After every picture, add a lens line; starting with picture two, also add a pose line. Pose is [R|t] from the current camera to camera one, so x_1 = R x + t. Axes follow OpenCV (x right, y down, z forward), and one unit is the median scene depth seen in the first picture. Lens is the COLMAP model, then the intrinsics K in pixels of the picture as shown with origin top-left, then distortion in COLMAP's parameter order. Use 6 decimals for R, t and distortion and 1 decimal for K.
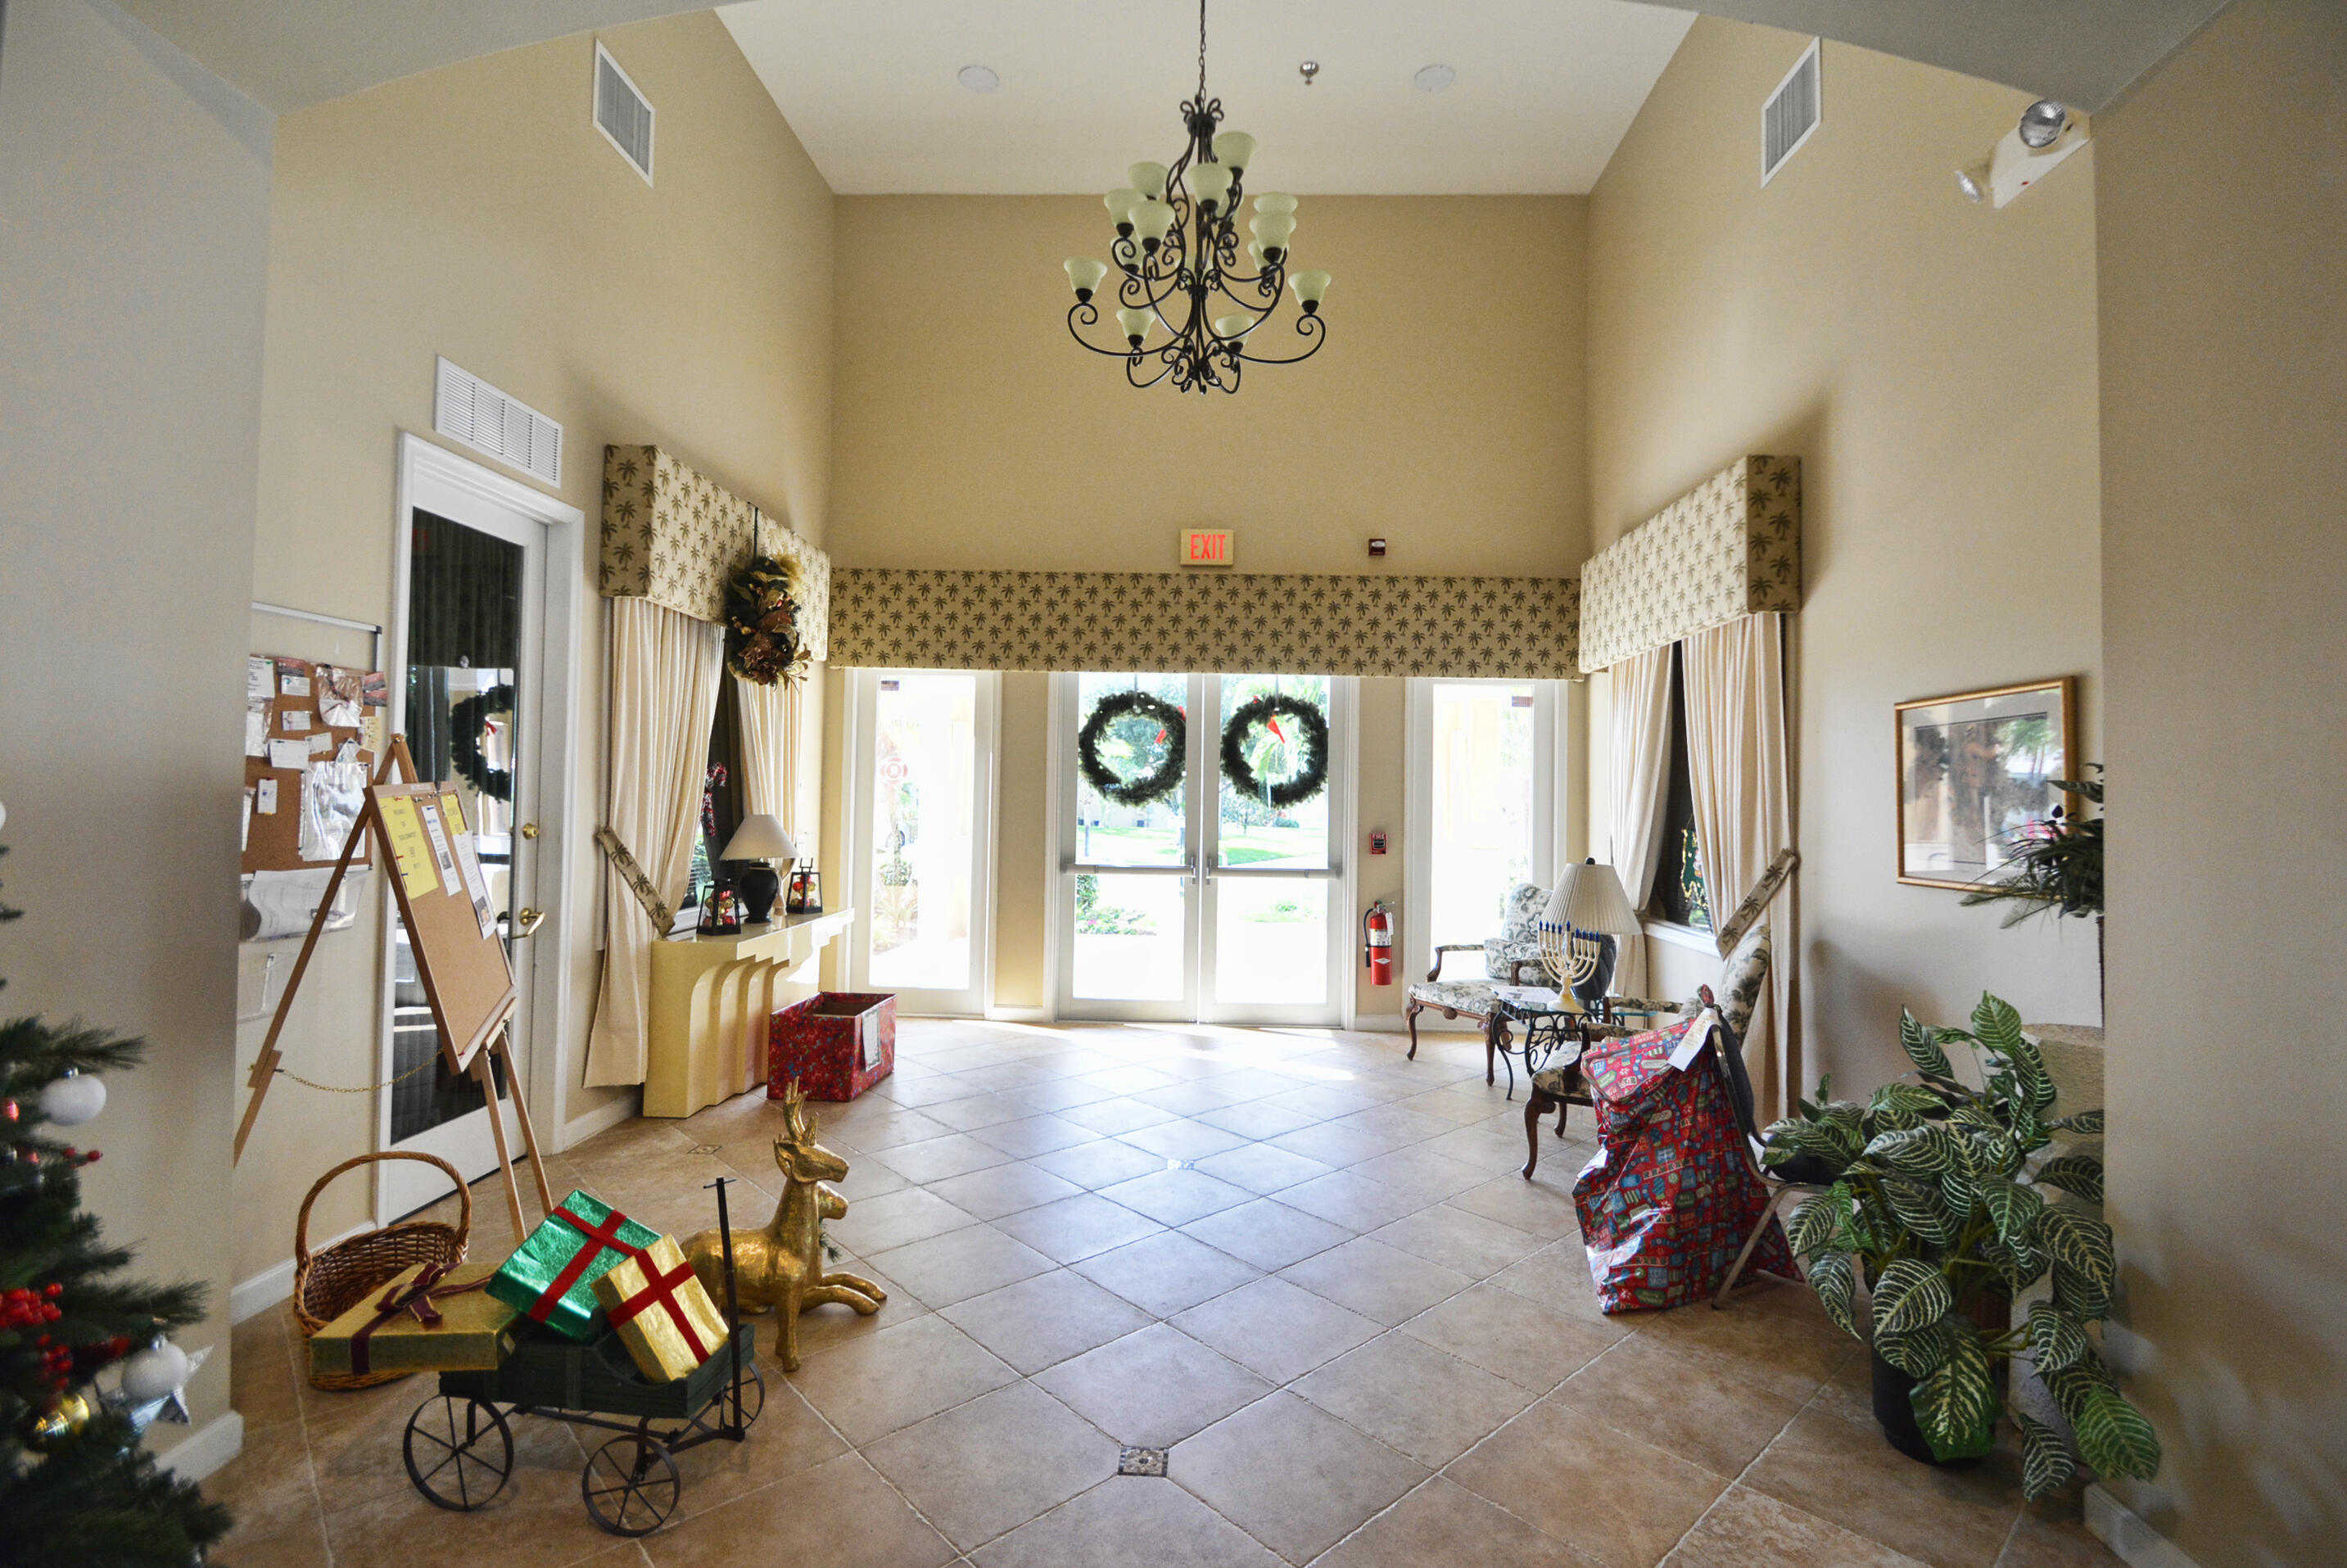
lens RADIAL K [[1041.8, 0, 1172.2], [0, 1041.8, 784.6], [0, 0, 1]] dist [0.002896, -0.008921]
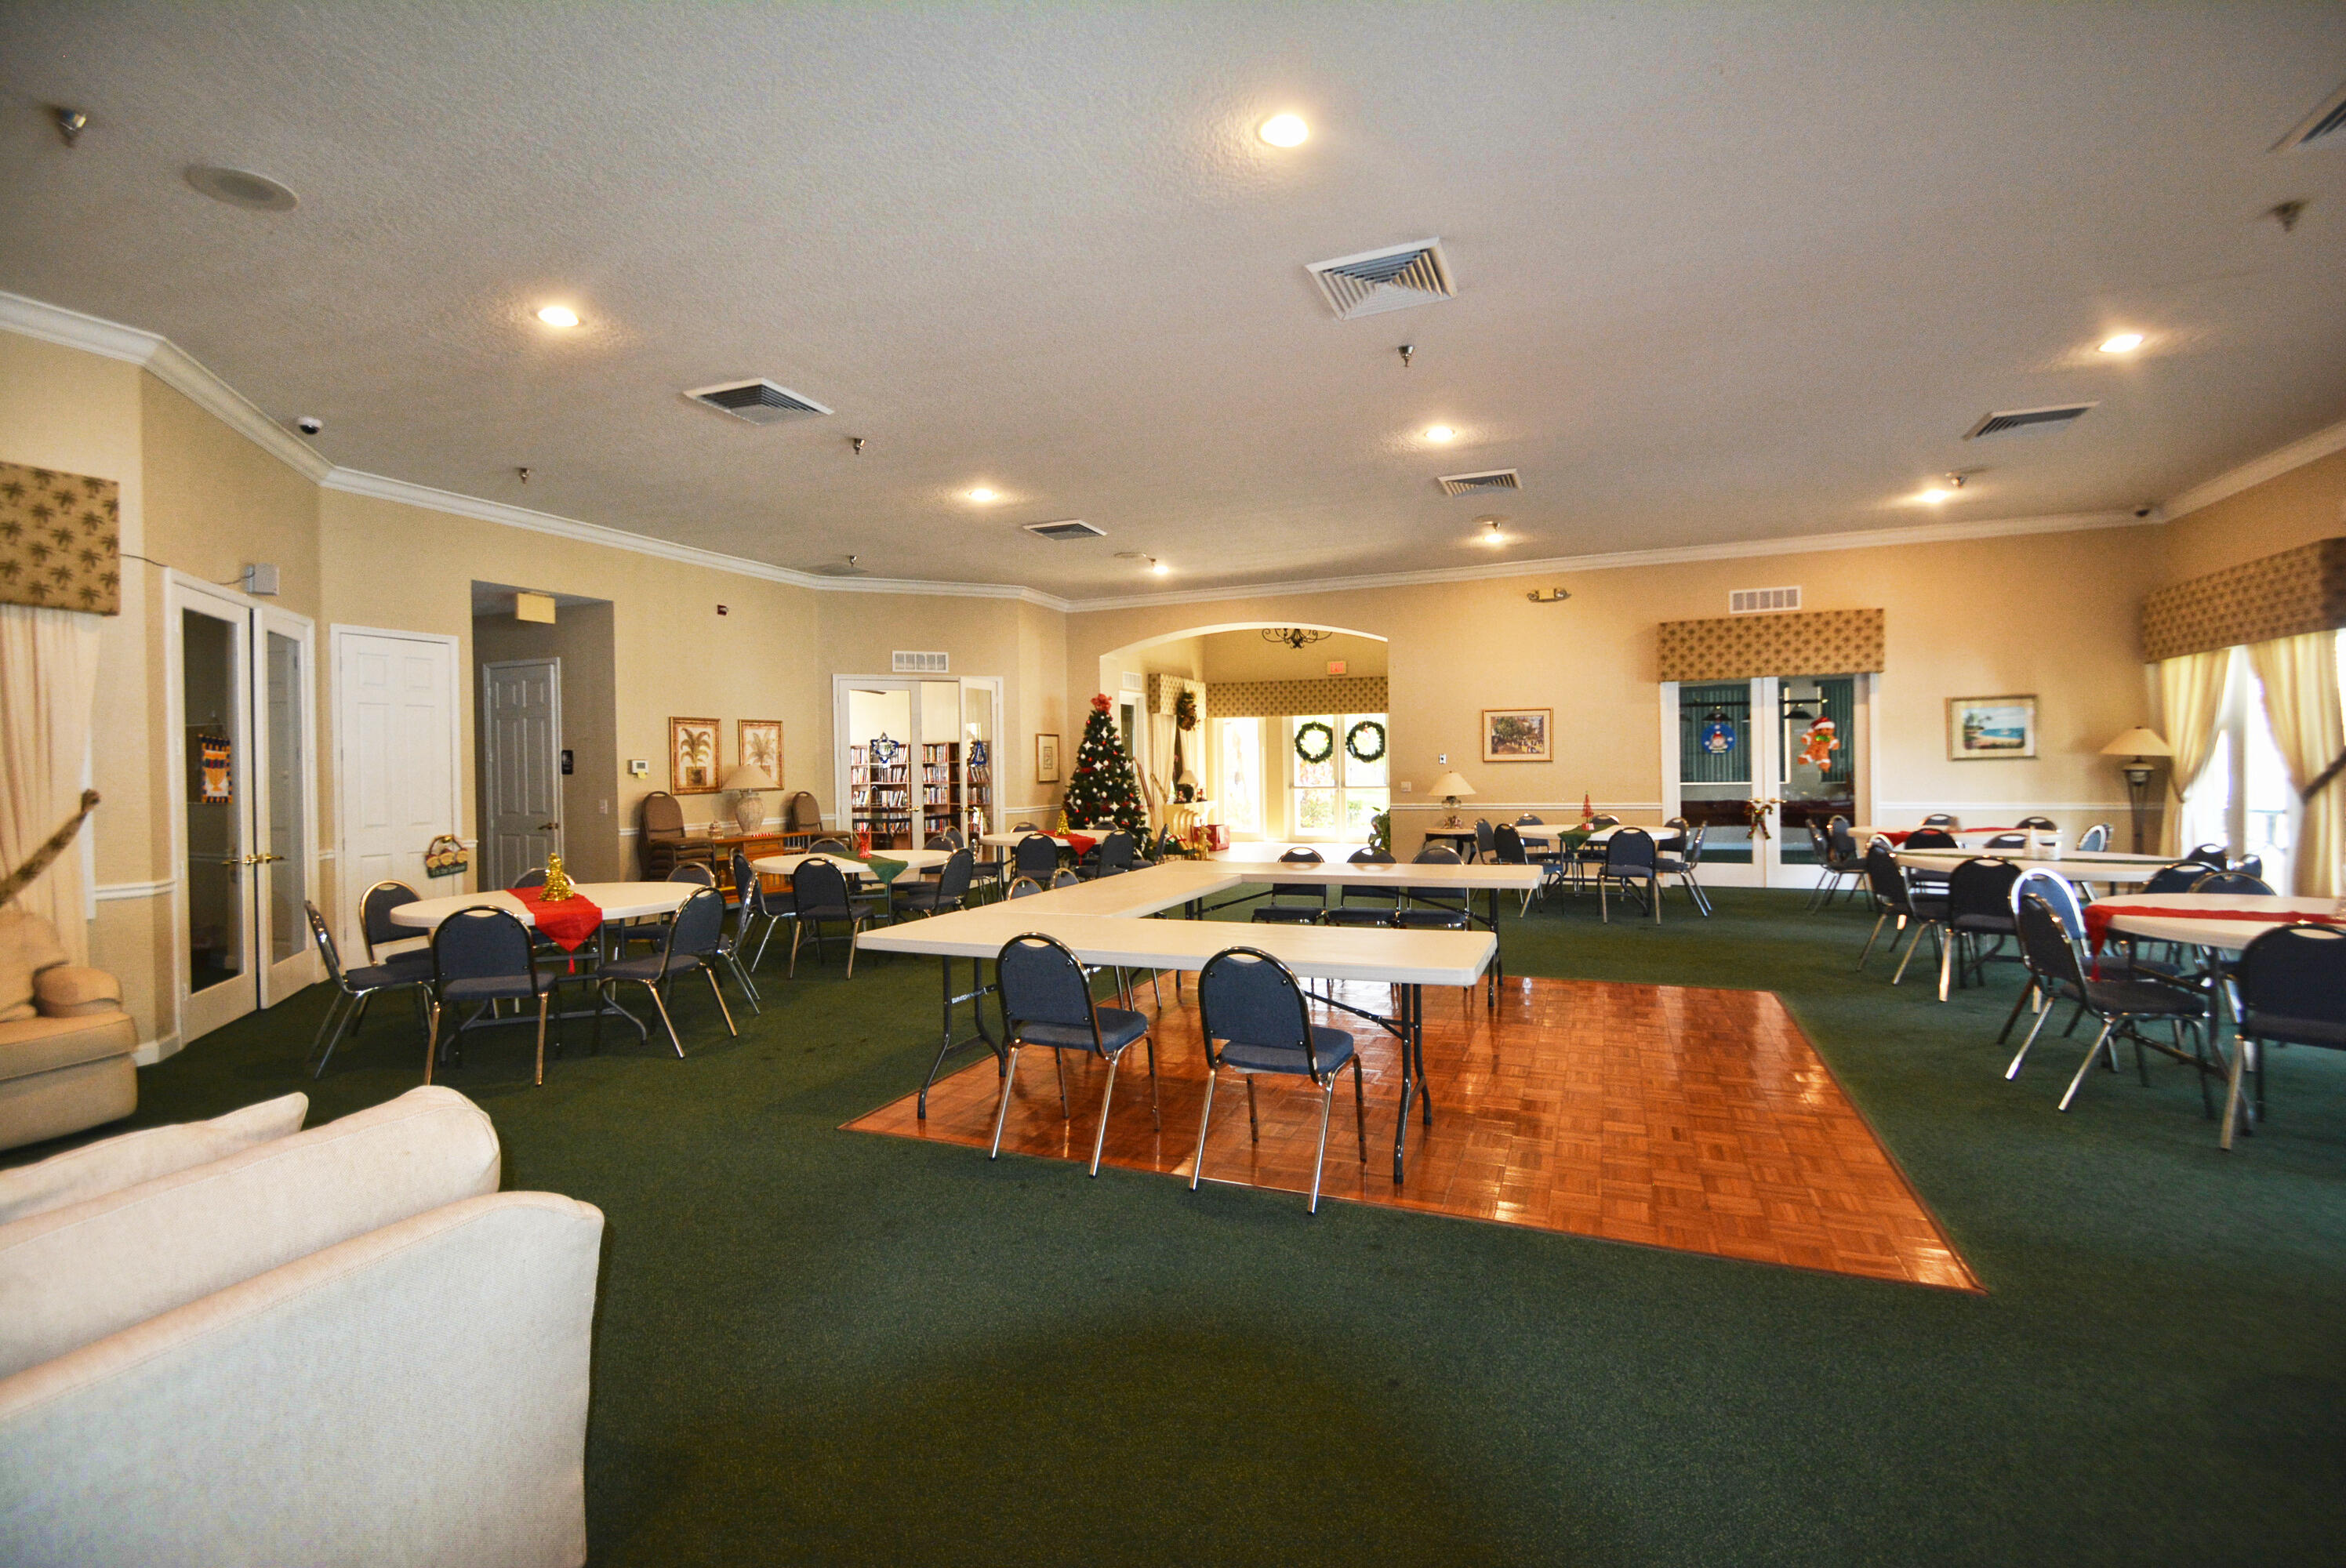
lens RADIAL K [[1041.3, 0, 1176.9], [0, 1041.3, 780.0], [0, 0, 1]] dist [0.002896, -0.008921]
pose [[0.933447, -0.031957, -0.357289, 0.602456], [0.038928, 0.999166, 0.012333, 0.014803], [0.356597, -0.025420, 0.933912, -1.684889]]
